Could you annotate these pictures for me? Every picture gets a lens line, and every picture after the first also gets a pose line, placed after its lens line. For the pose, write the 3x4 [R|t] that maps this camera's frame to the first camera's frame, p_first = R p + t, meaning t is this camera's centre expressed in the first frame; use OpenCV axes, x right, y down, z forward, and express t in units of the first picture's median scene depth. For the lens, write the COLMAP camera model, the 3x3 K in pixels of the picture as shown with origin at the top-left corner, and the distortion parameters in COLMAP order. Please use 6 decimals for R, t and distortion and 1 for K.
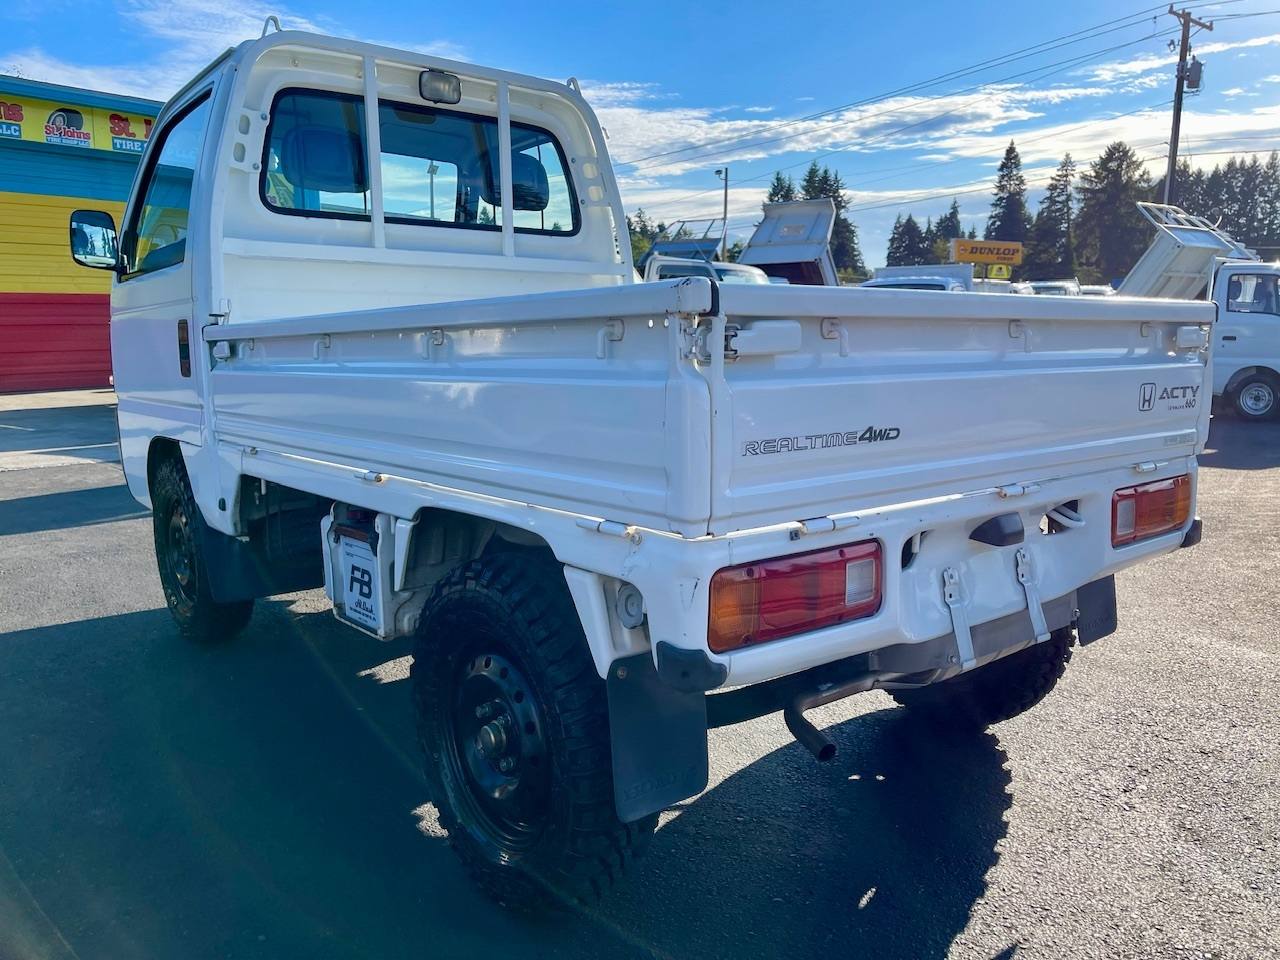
lens RADIAL K [[985.7, 0, 647.9], [0, 985.7, 484.9], [0, 0, 1]] dist [0.088586, -0.146089]
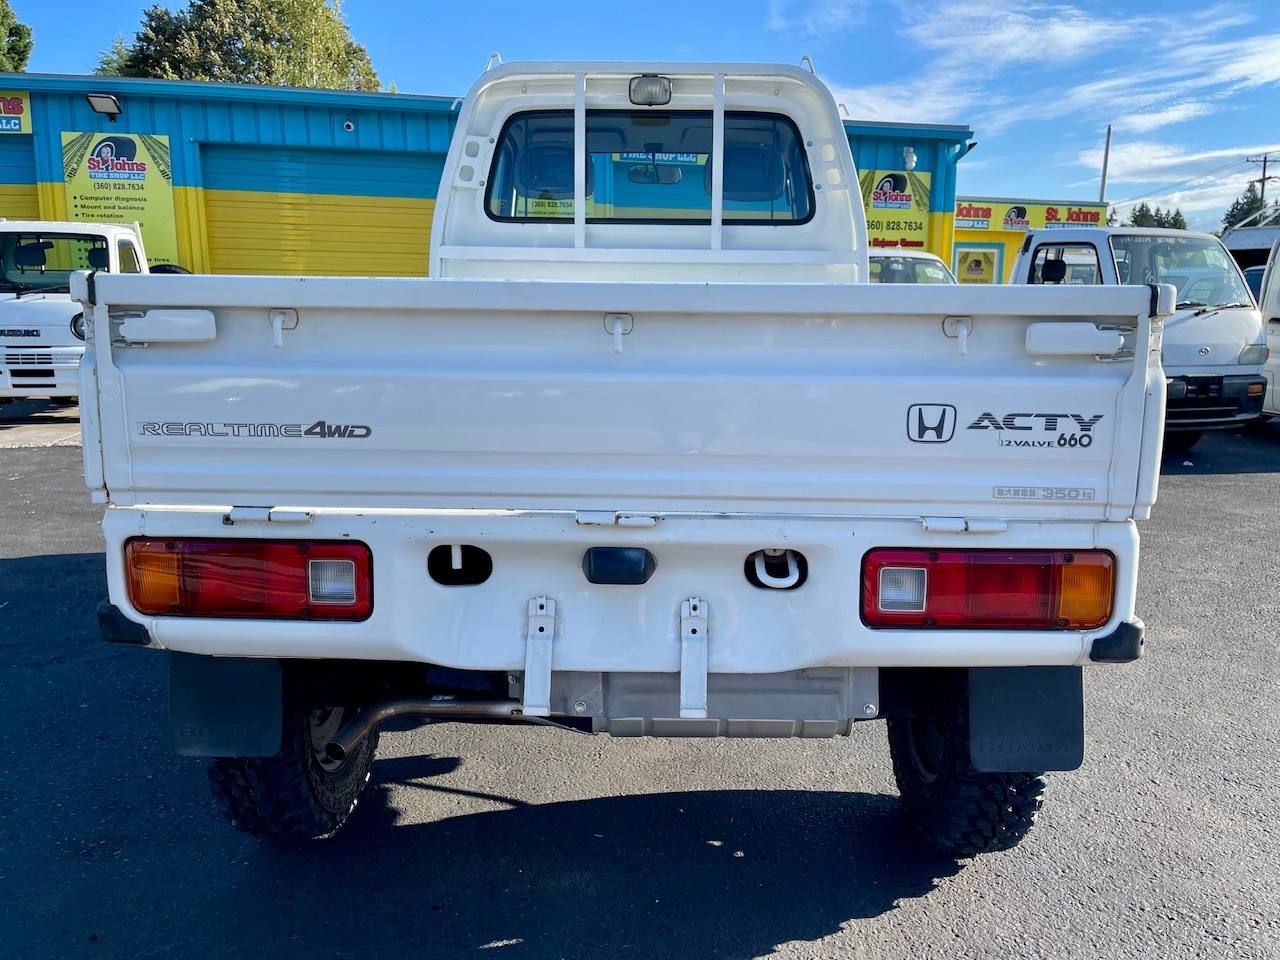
lens RADIAL K [[982.1, 0, 640.0], [0, 982.1, 480.0], [0, 0, 1]] dist [0.073795, -0.107015]
pose [[0.762293, 0.109038, -0.637982, 0.495577], [-0.108084, 0.993311, 0.040623, -0.034204], [0.638144, 0.037989, 0.768979, 0.211585]]
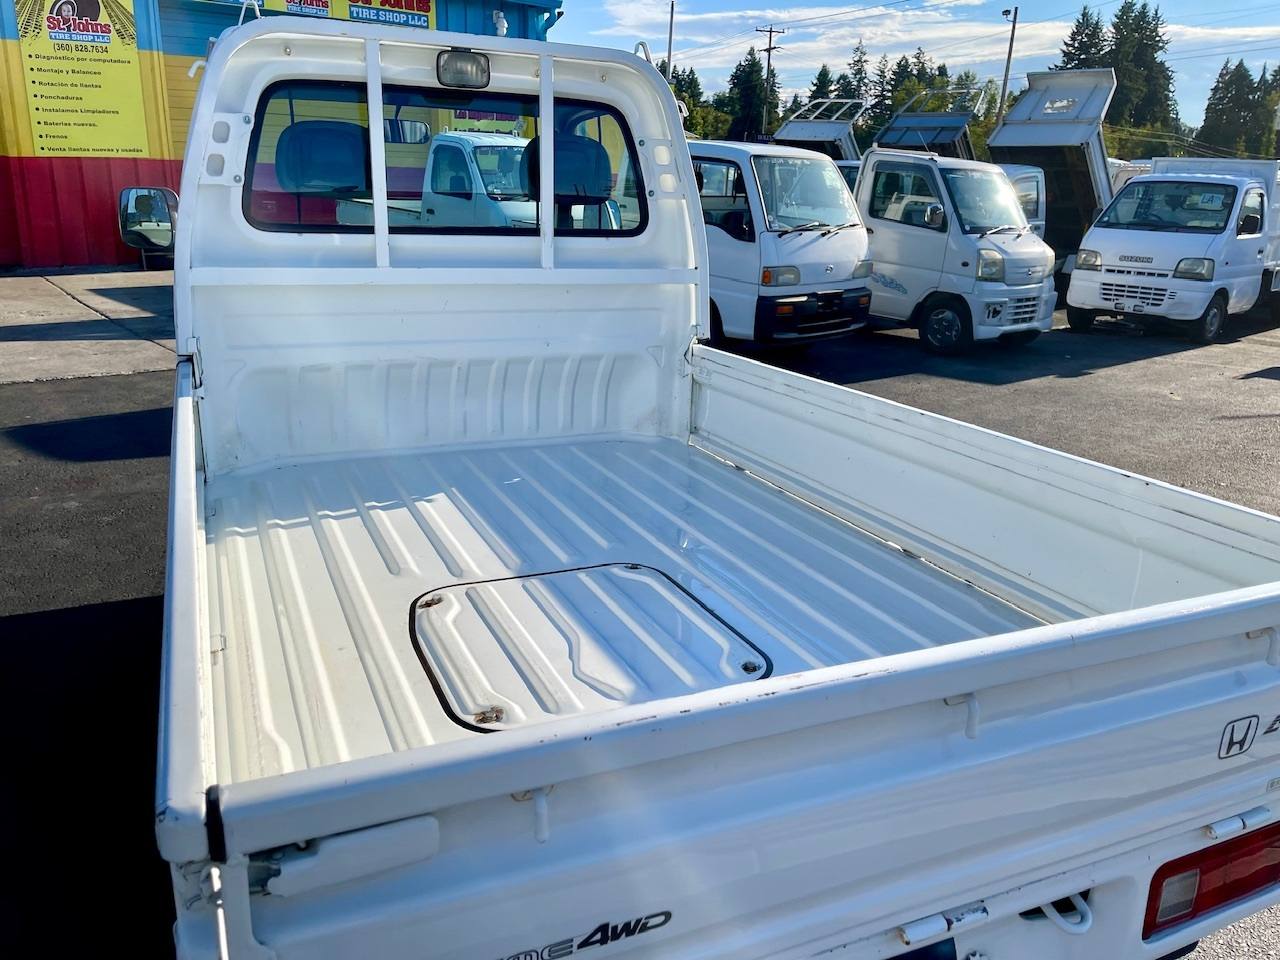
lens RADIAL K [[982.1, 0, 640.0], [0, 982.1, 480.0], [0, 0, 1]] dist [0.073795, -0.107015]
pose [[0.965383, 0.105614, -0.238497, 0.168196], [-0.070955, 0.986210, 0.149514, -0.197160], [0.250999, -0.127416, 0.959565, 0.202784]]
